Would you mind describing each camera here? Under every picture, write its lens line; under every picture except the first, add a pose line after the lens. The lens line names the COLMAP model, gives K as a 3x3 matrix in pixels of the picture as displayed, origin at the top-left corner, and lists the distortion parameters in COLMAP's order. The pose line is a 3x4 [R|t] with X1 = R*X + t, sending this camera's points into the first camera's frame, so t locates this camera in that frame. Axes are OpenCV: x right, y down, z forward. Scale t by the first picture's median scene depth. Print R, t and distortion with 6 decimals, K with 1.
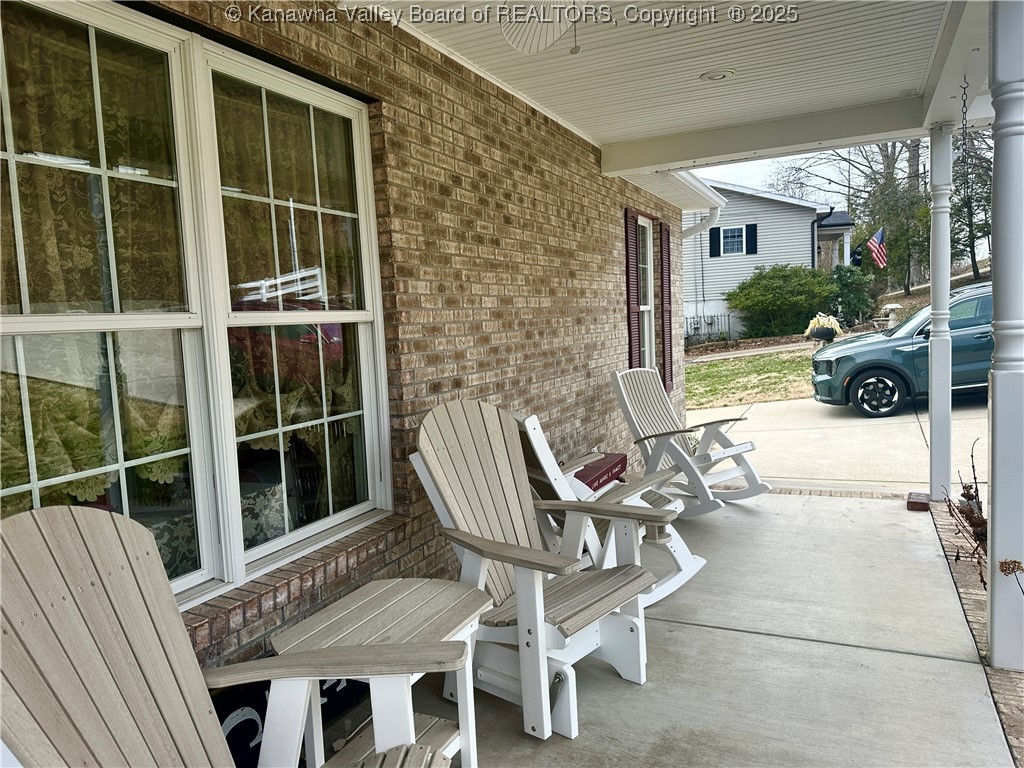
lens RADIAL K [[710.5, 0, 512.0], [0, 710.5, 384.0], [0, 0, 1]] dist [-0.003107, -0.000808]
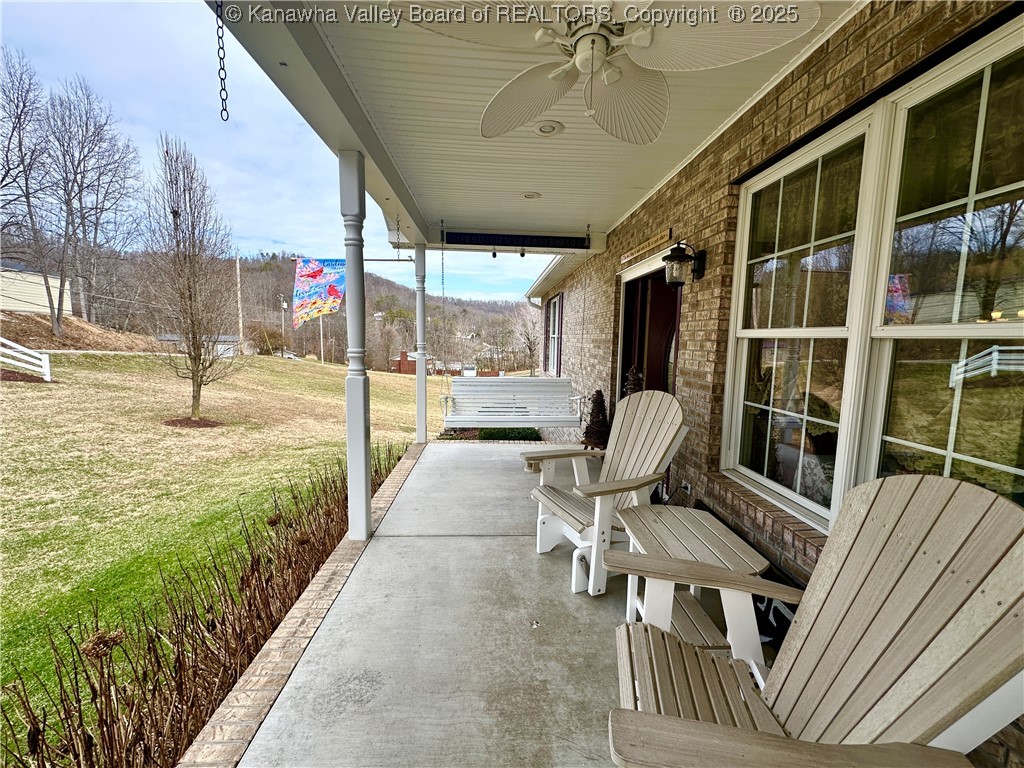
lens RADIAL K [[412.4, 0, 512.0], [0, 412.4, 384.0], [0, 0, 1]] dist [-0.000036, 0.000066]
pose [[-0.880591, 0.082201, -0.466692, 0.435066], [-0.019130, 0.977871, 0.208333, -0.130024], [0.473490, 0.192384, -0.859532, 1.241380]]
